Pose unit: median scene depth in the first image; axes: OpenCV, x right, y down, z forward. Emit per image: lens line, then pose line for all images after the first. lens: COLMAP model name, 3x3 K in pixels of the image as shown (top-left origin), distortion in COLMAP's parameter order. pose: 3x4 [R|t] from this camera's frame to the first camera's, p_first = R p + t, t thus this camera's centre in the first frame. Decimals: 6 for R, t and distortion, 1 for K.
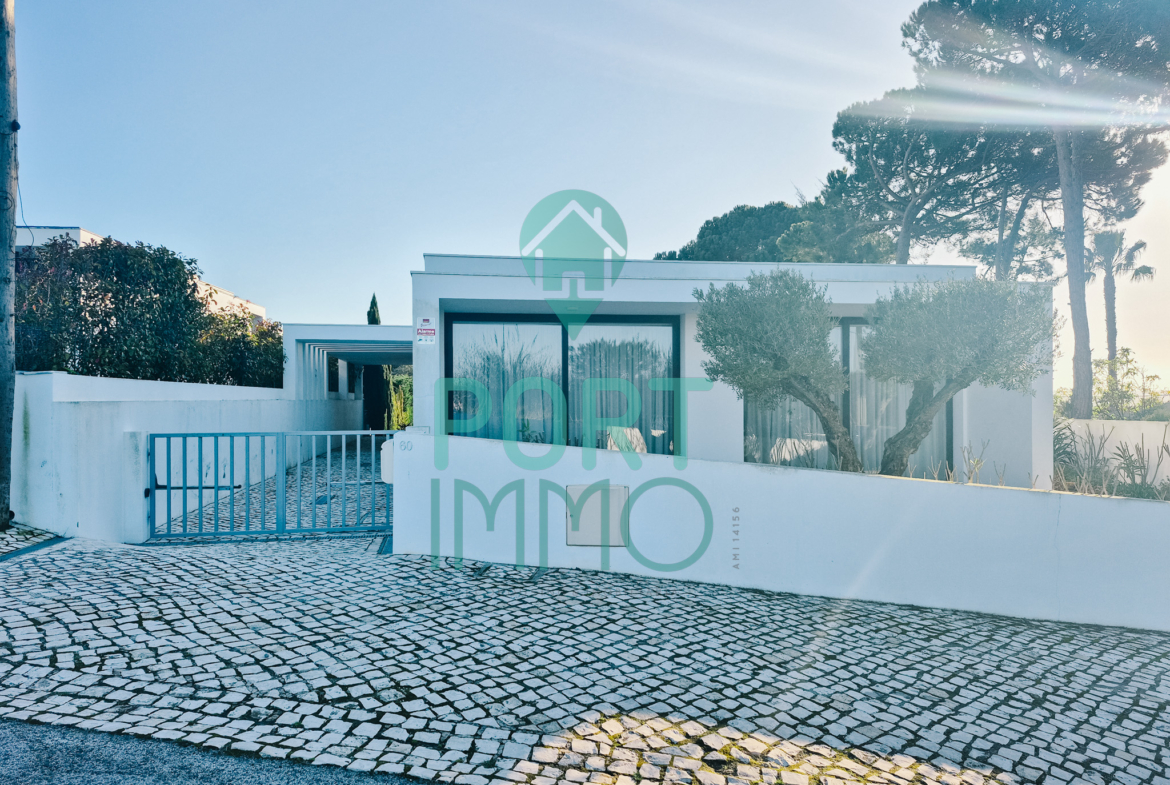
lens RADIAL K [[798.4, 0, 580.9], [0, 798.4, 390.3], [0, 0, 1]] dist [0.108749, -0.131512]
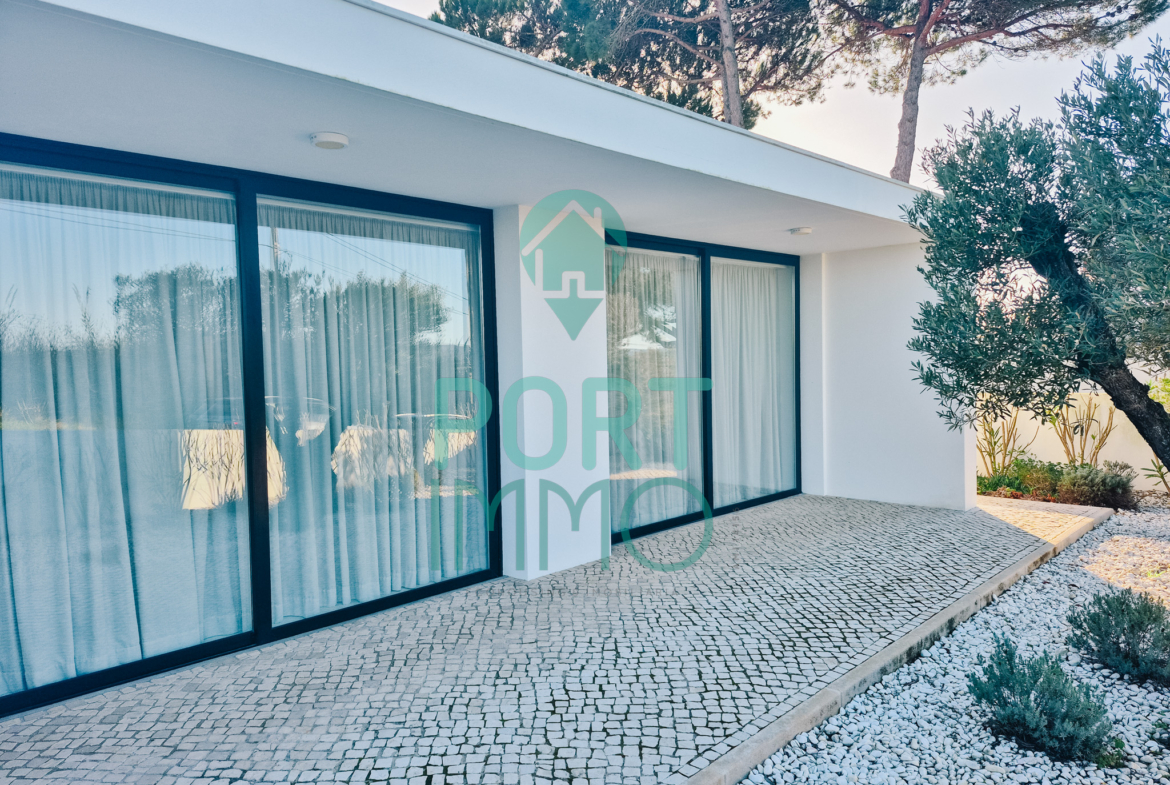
lens RADIAL K [[805.5, 0, 578.5], [0, 805.5, 389.8], [0, 0, 1]] dist [0.059354, -0.047009]
pose [[0.802730, -0.038823, 0.595077, -0.181514], [0.010201, 0.998627, 0.051390, -0.021151], [-0.596255, -0.035182, 0.802024, 0.842771]]
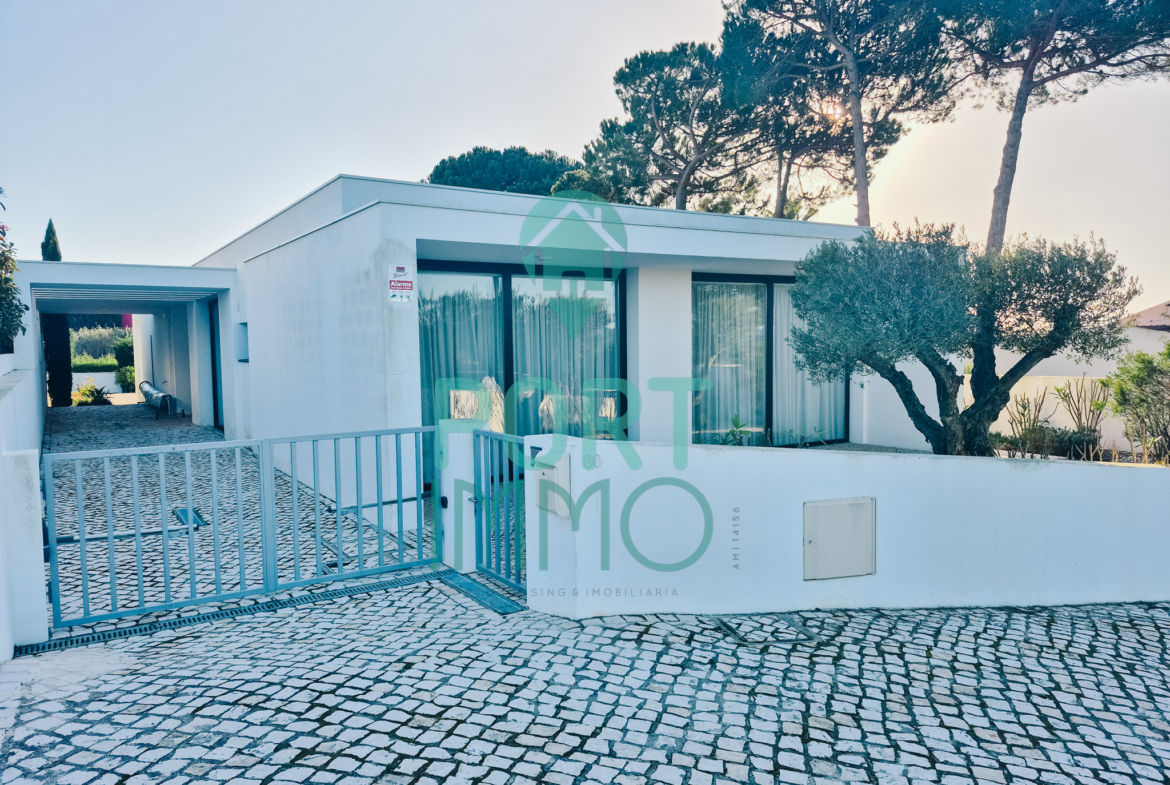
lens RADIAL K [[805.5, 0, 578.5], [0, 805.5, 389.8], [0, 0, 1]] dist [0.059354, -0.047009]
pose [[0.918677, -0.031519, 0.393750, -0.401107], [0.005767, 0.997775, 0.066416, -0.030636], [-0.394967, -0.058744, 0.916815, 0.306530]]
